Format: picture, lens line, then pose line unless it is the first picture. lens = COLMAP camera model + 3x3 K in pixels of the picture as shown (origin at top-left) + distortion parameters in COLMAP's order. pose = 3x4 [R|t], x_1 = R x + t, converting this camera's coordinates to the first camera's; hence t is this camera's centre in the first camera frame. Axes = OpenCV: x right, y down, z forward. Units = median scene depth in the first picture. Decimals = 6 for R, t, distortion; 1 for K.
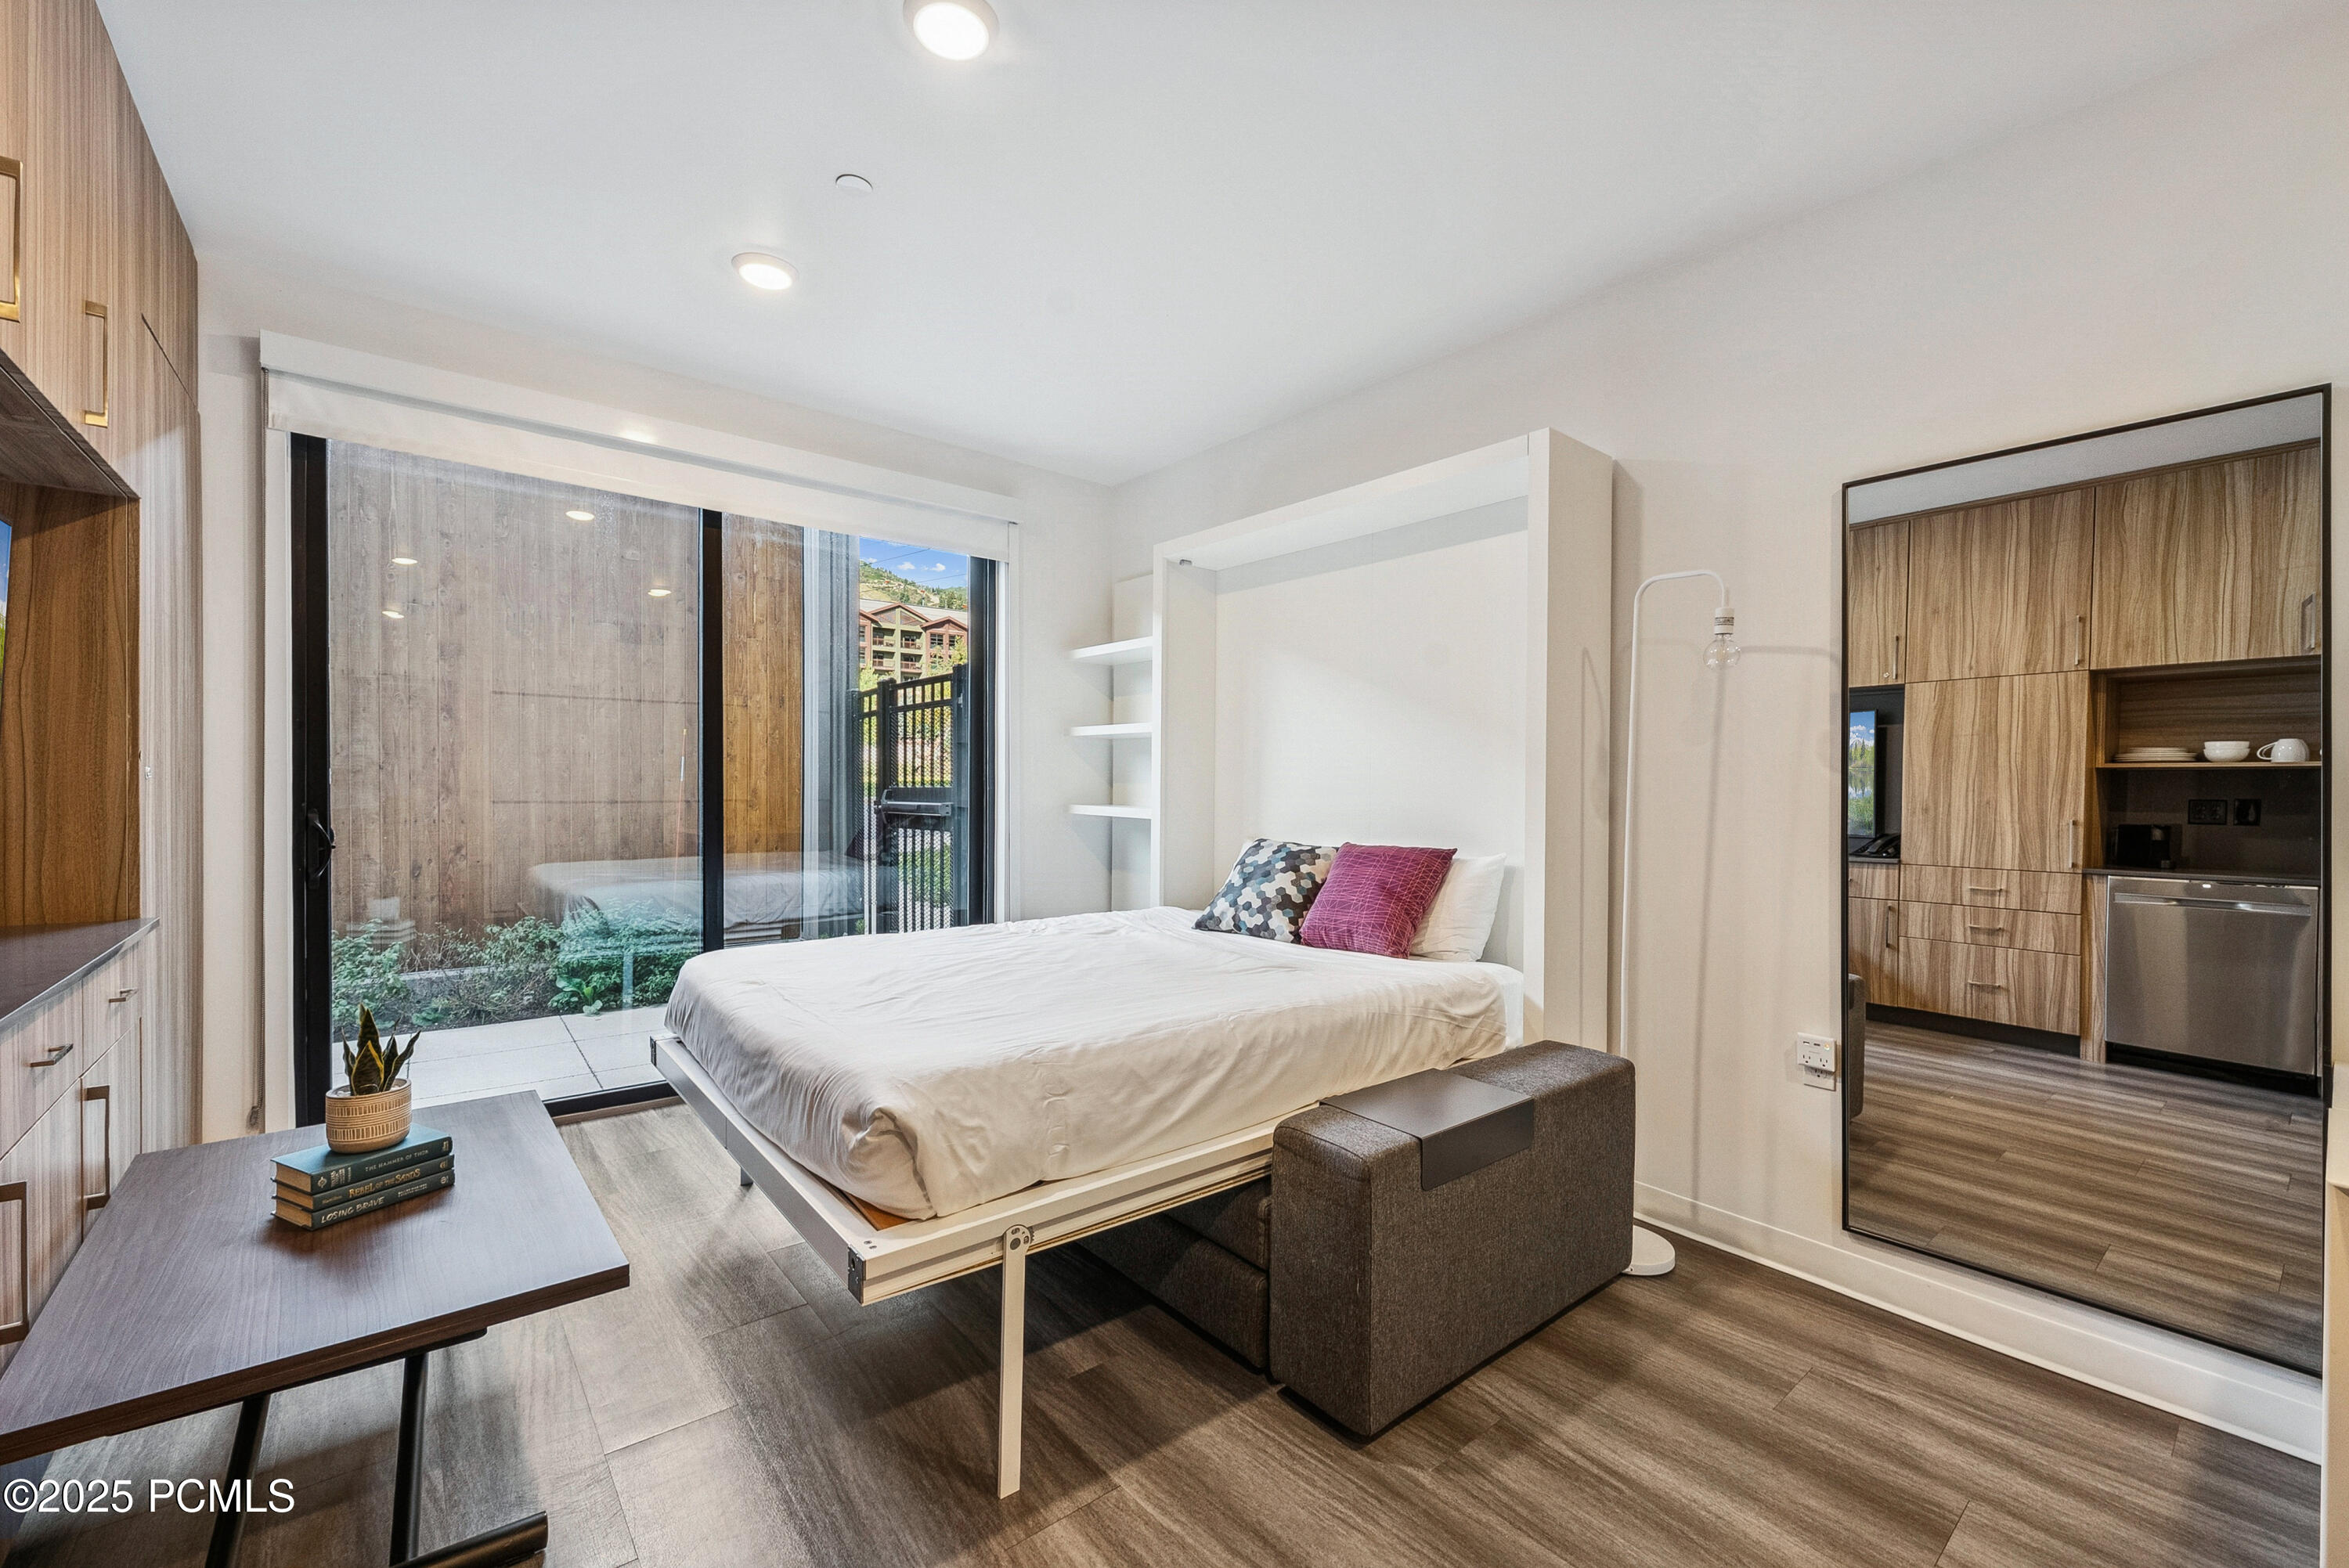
lens RADIAL K [[949.5, 0, 1173.0], [0, 949.5, 794.5], [0, 0, 1]] dist [-0.000632, 0.001352]
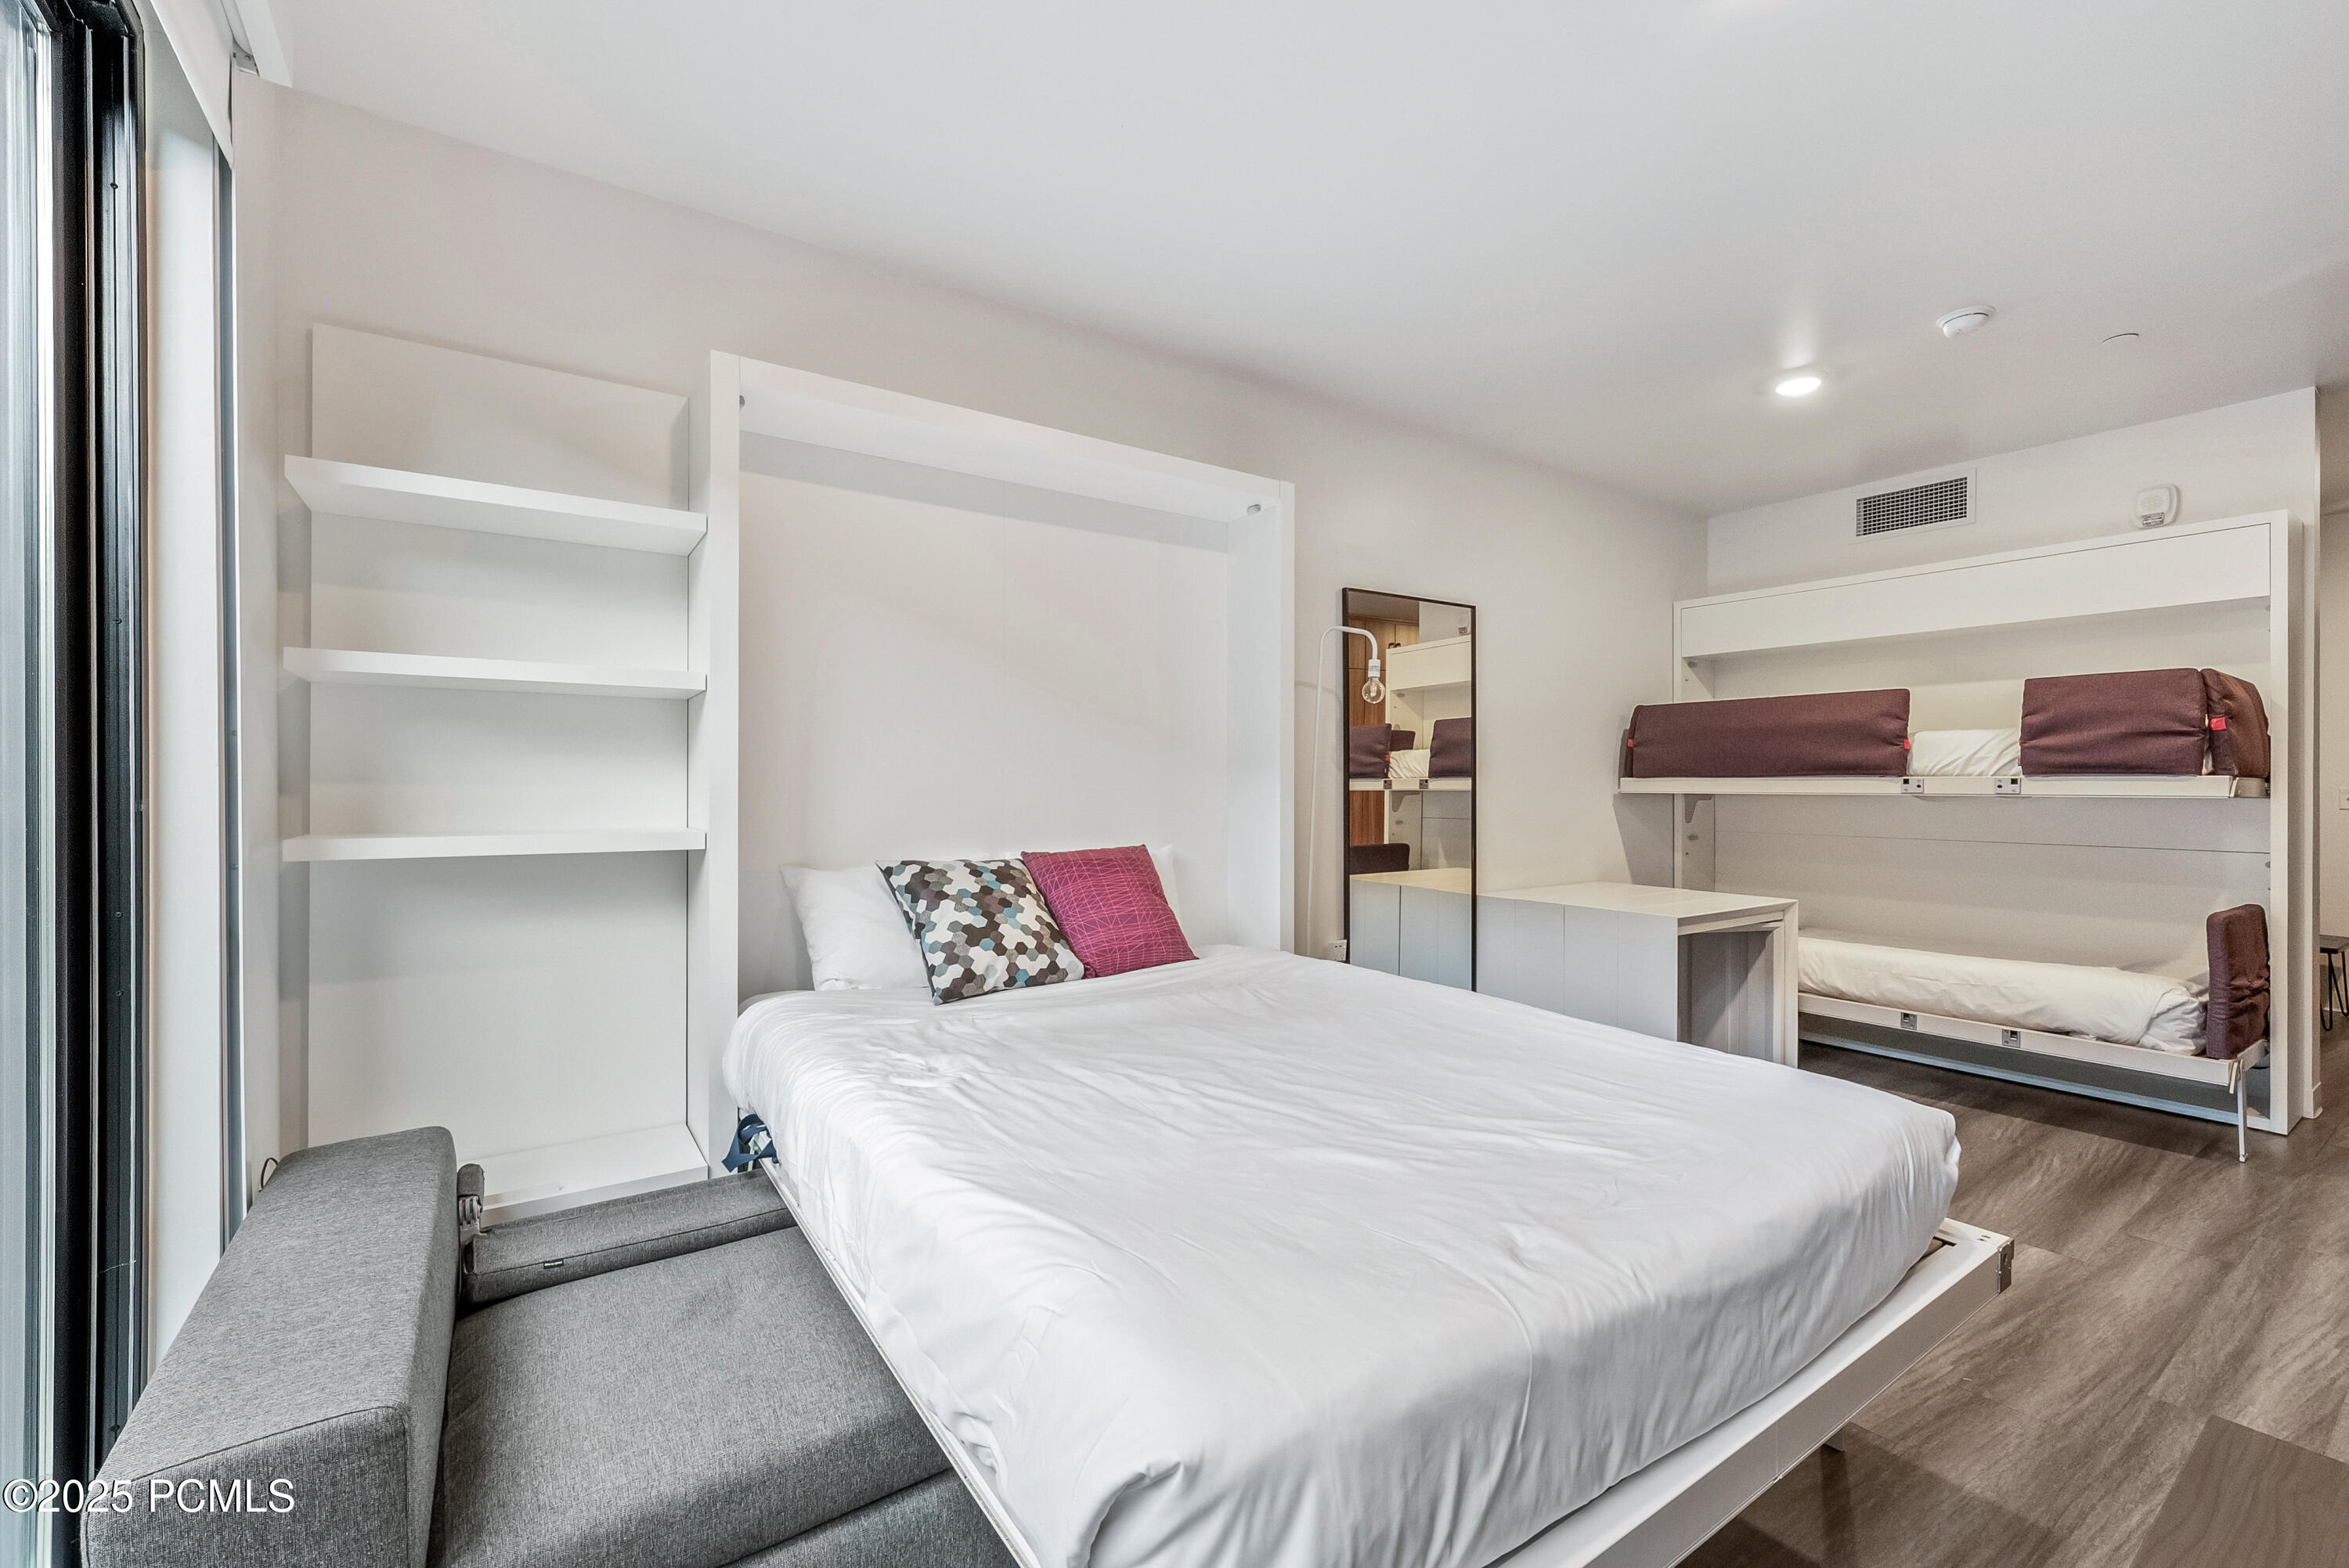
lens RADIAL K [[1017.1, 0, 1131.8], [0, 1017.1, 795.1], [0, 0, 1]] dist [-0.005156, 0.002321]
pose [[0.098244, -0.018062, 0.994998, -0.696141], [0.015152, 0.999747, 0.016652, -0.013433], [-0.995047, 0.013441, 0.098493, 0.832883]]
